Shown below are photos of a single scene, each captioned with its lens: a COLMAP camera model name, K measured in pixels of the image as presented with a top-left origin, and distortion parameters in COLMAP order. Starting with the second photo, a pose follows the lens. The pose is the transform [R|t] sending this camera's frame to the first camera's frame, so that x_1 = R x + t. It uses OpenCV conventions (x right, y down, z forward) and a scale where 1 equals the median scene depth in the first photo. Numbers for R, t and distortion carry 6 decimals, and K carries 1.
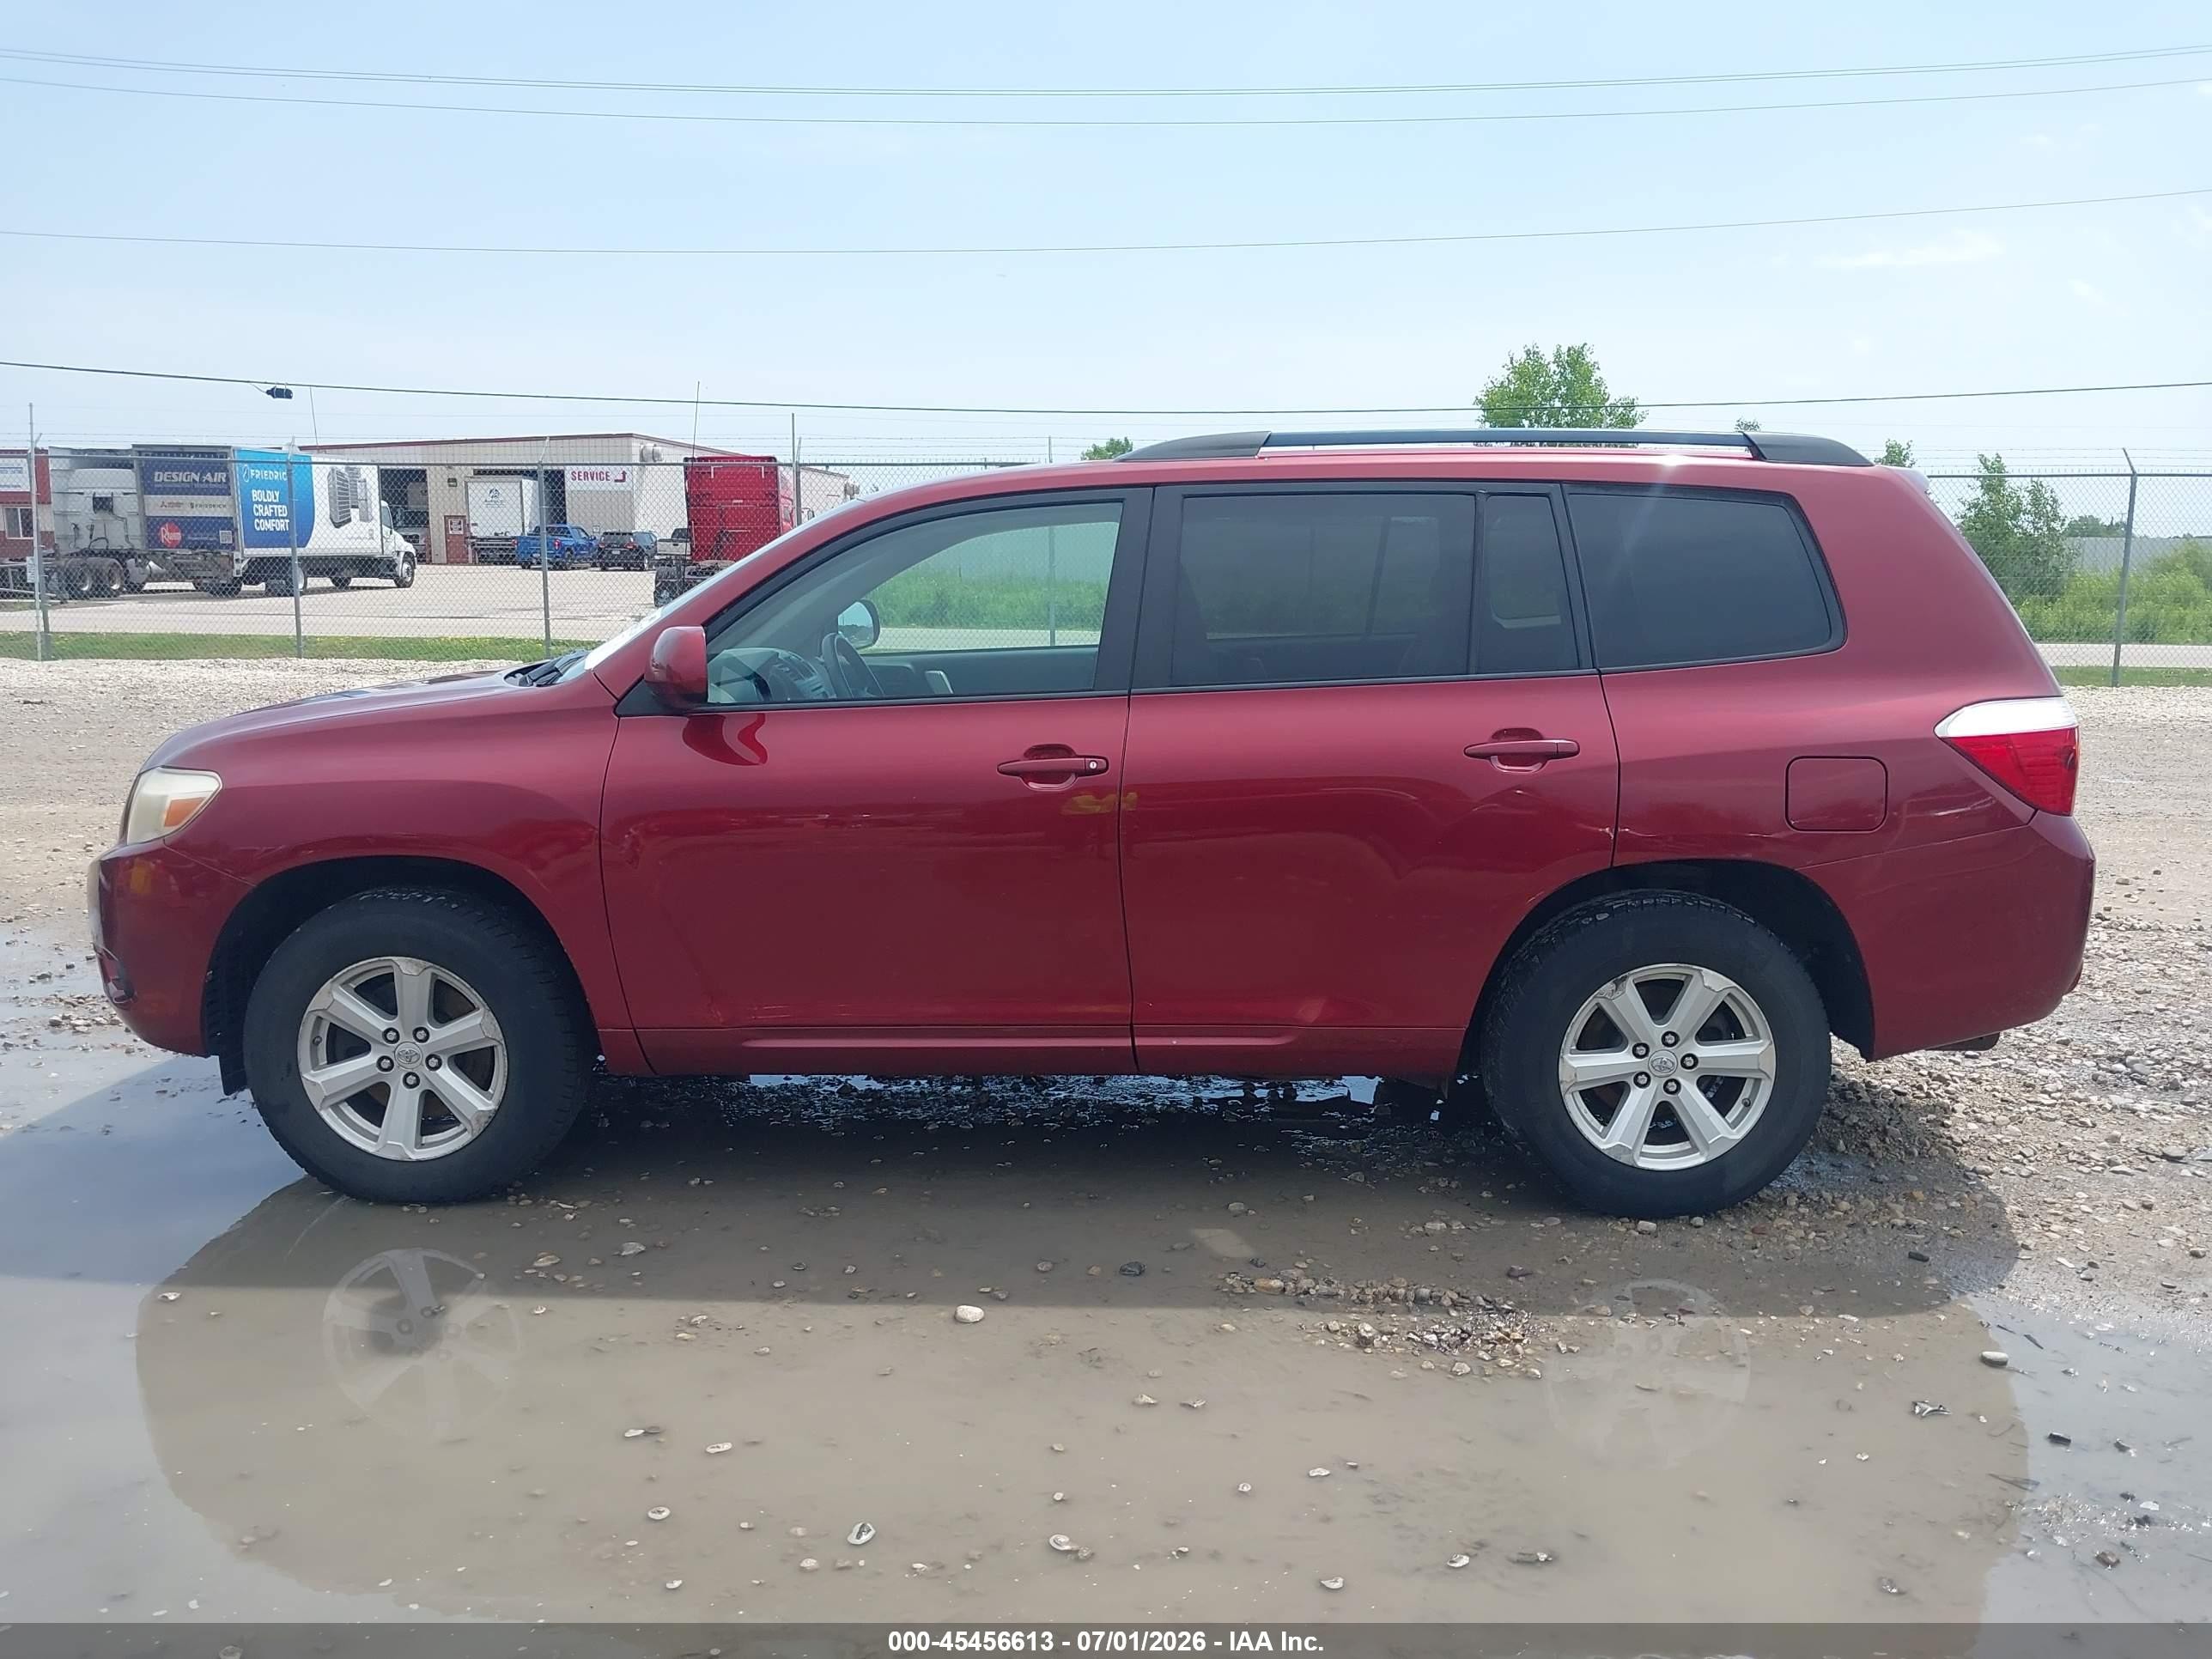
lens RADIAL K [[1815.4, 0, 1110.8], [0, 1815.4, 814.3], [0, 0, 1]] dist [0.025773, -0.004623]
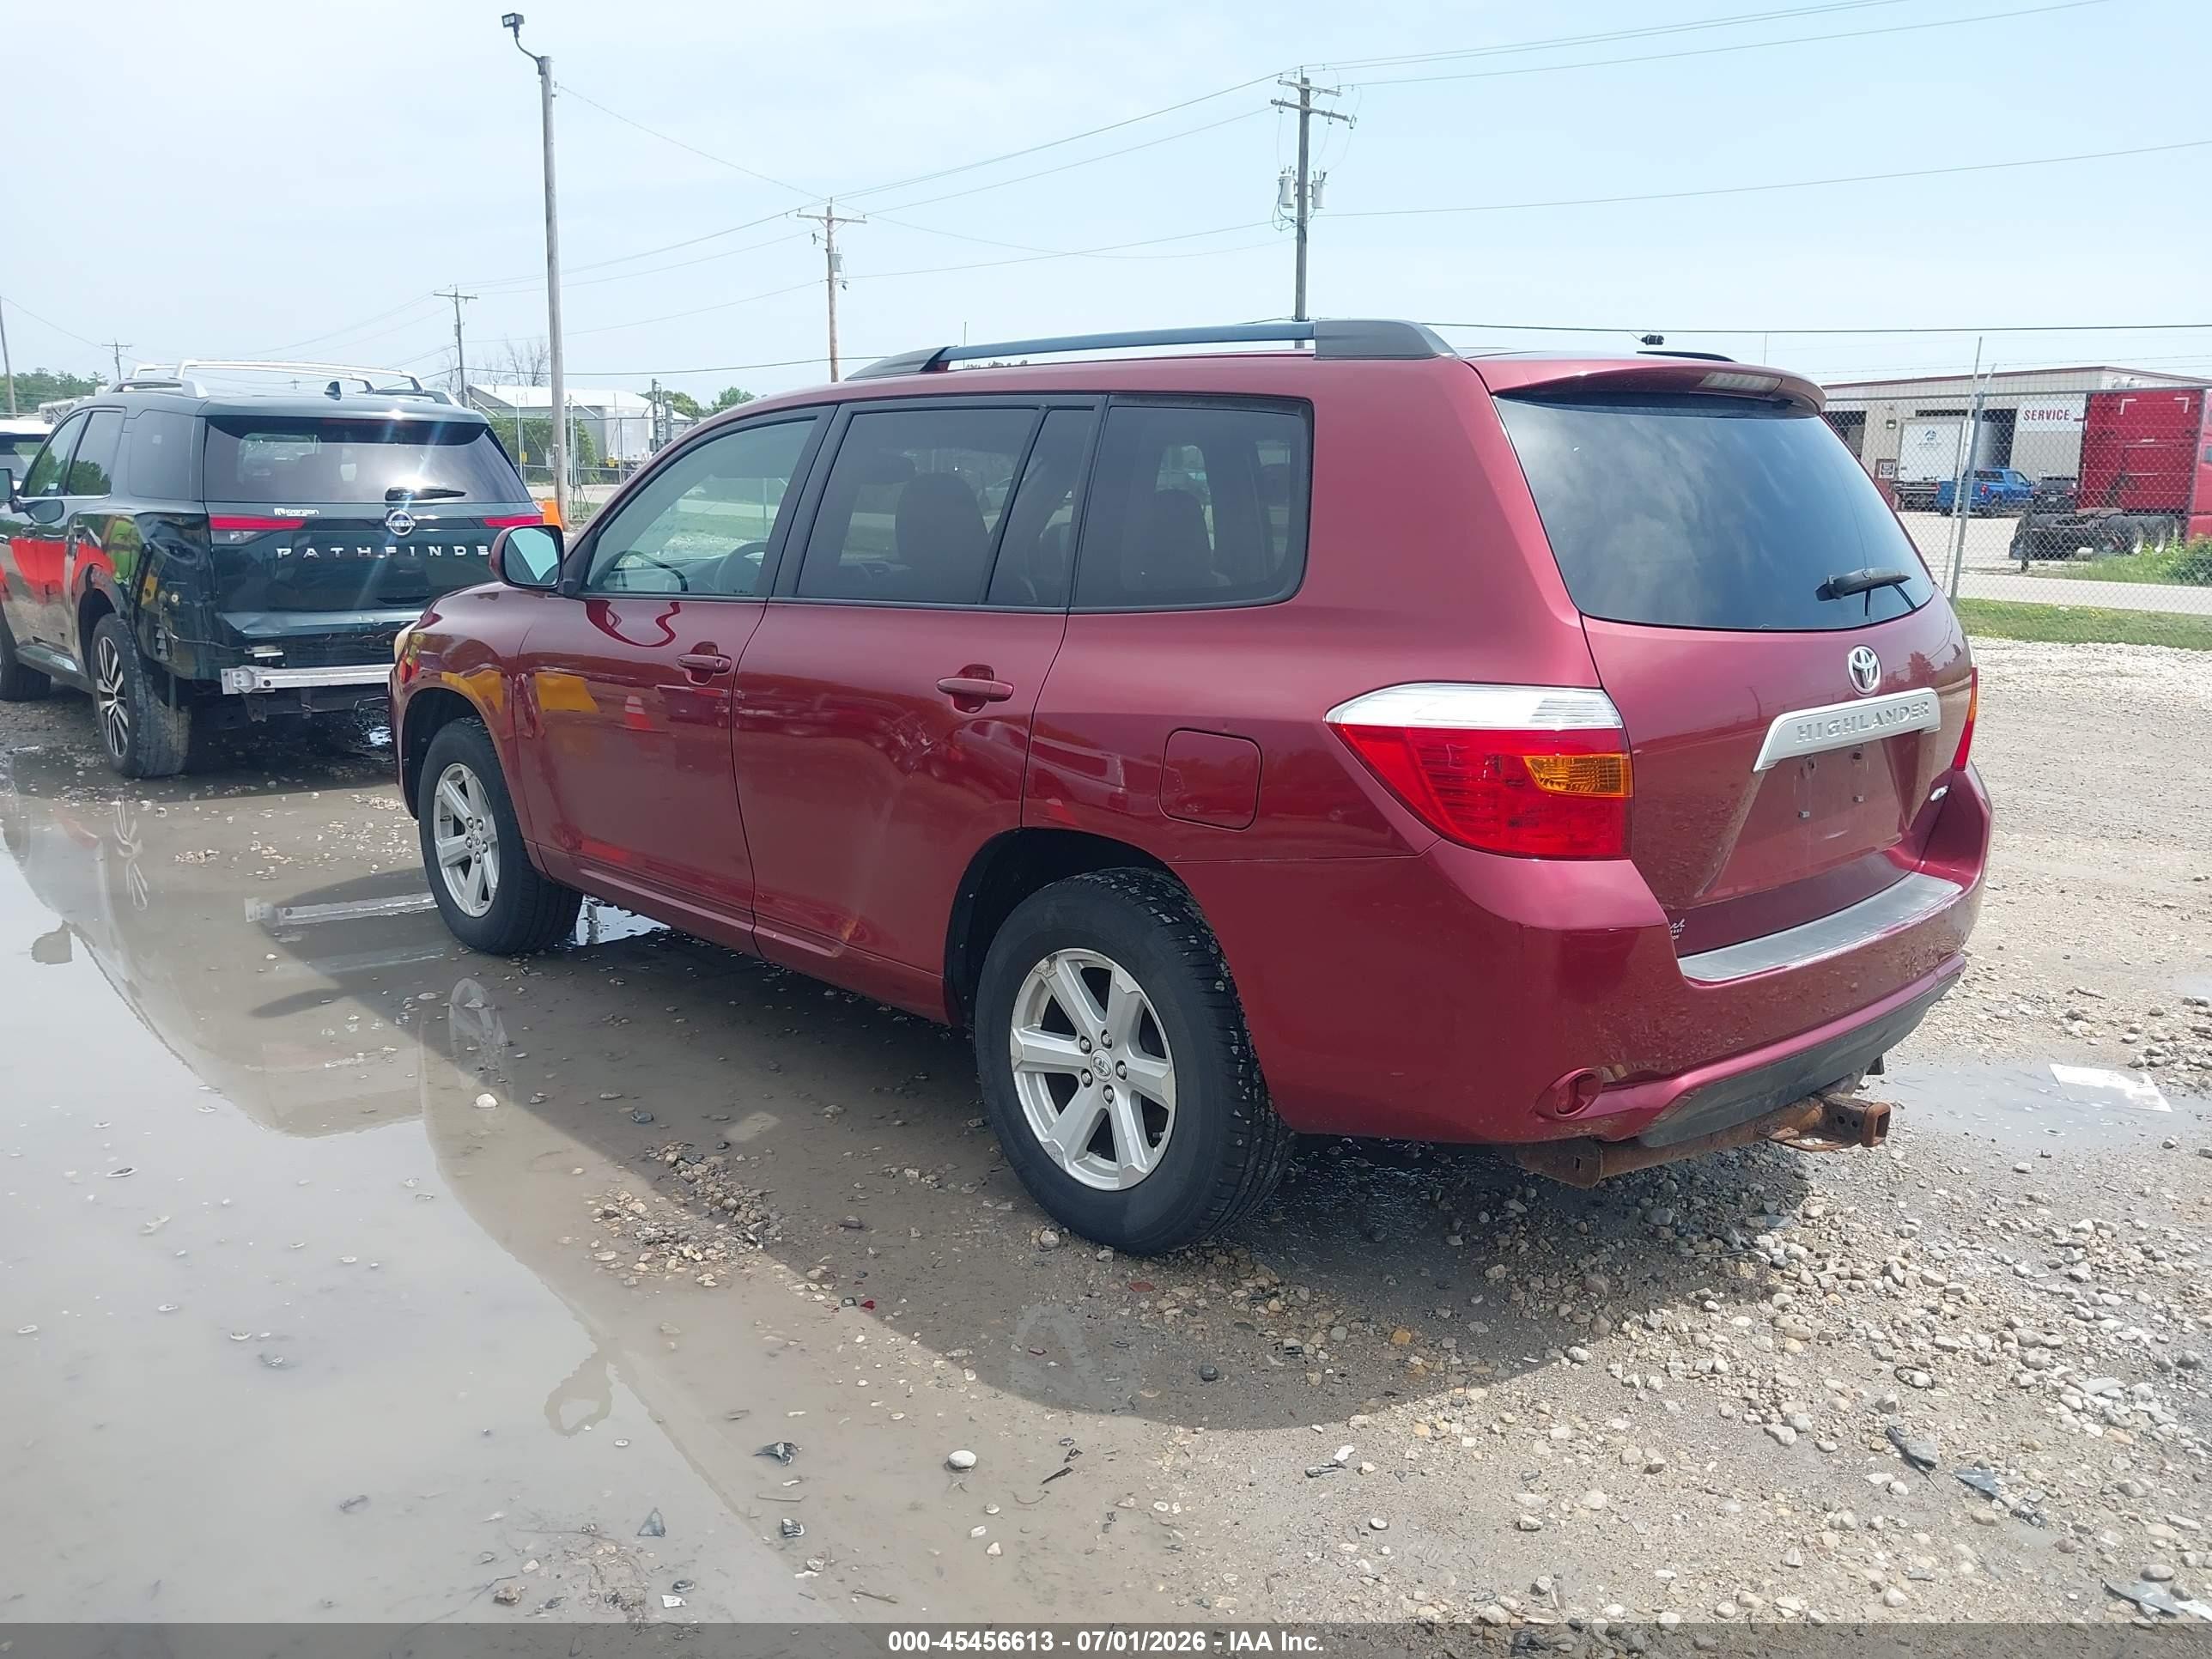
lens RADIAL K [[1815.4, 0, 1110.4], [0, 1815.4, 842.4], [0, 0, 1]] dist [0.025773, -0.004623]
pose [[0.694444, 0.153873, -0.702901, 0.900419], [-0.122978, 0.987875, 0.094758, -0.051750], [0.708959, 0.020638, 0.704947, 0.386215]]
